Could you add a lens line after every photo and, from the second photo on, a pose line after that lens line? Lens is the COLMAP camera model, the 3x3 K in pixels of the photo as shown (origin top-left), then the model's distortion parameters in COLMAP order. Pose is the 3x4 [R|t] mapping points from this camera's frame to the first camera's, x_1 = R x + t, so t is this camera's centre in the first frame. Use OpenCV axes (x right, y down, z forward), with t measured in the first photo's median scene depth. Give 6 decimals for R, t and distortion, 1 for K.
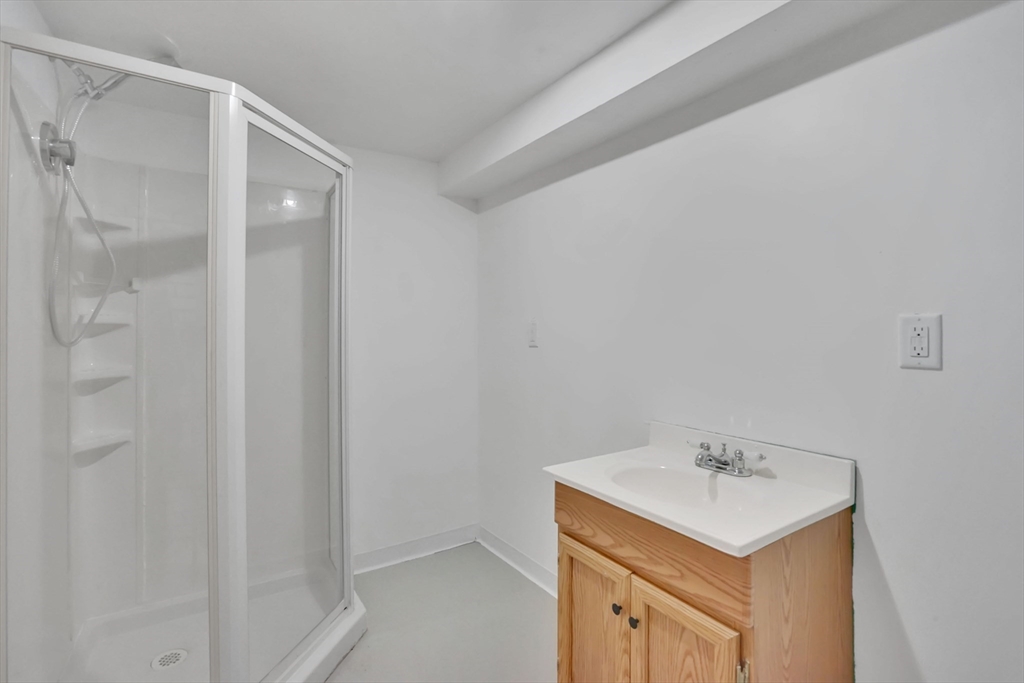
lens RADIAL K [[473.8, 0, 524.8], [0, 473.8, 332.0], [0, 0, 1]] dist [-0.003733, -0.000126]
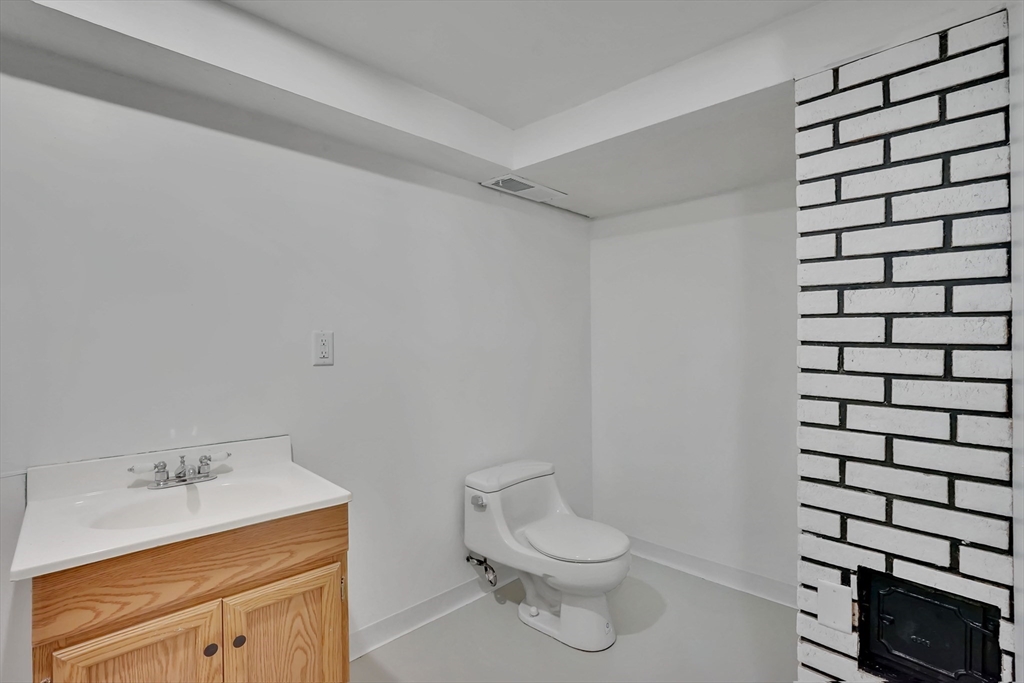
lens RADIAL K [[489.4, 0, 512.0], [0, 489.4, 341.5], [0, 0, 1]] dist [-0.001675, -0.000231]
pose [[-0.171733, 0.005777, 0.985127, -0.857278], [-0.001213, 0.999981, -0.006075, 0.005793], [-0.985143, -0.002238, -0.171723, 0.622110]]
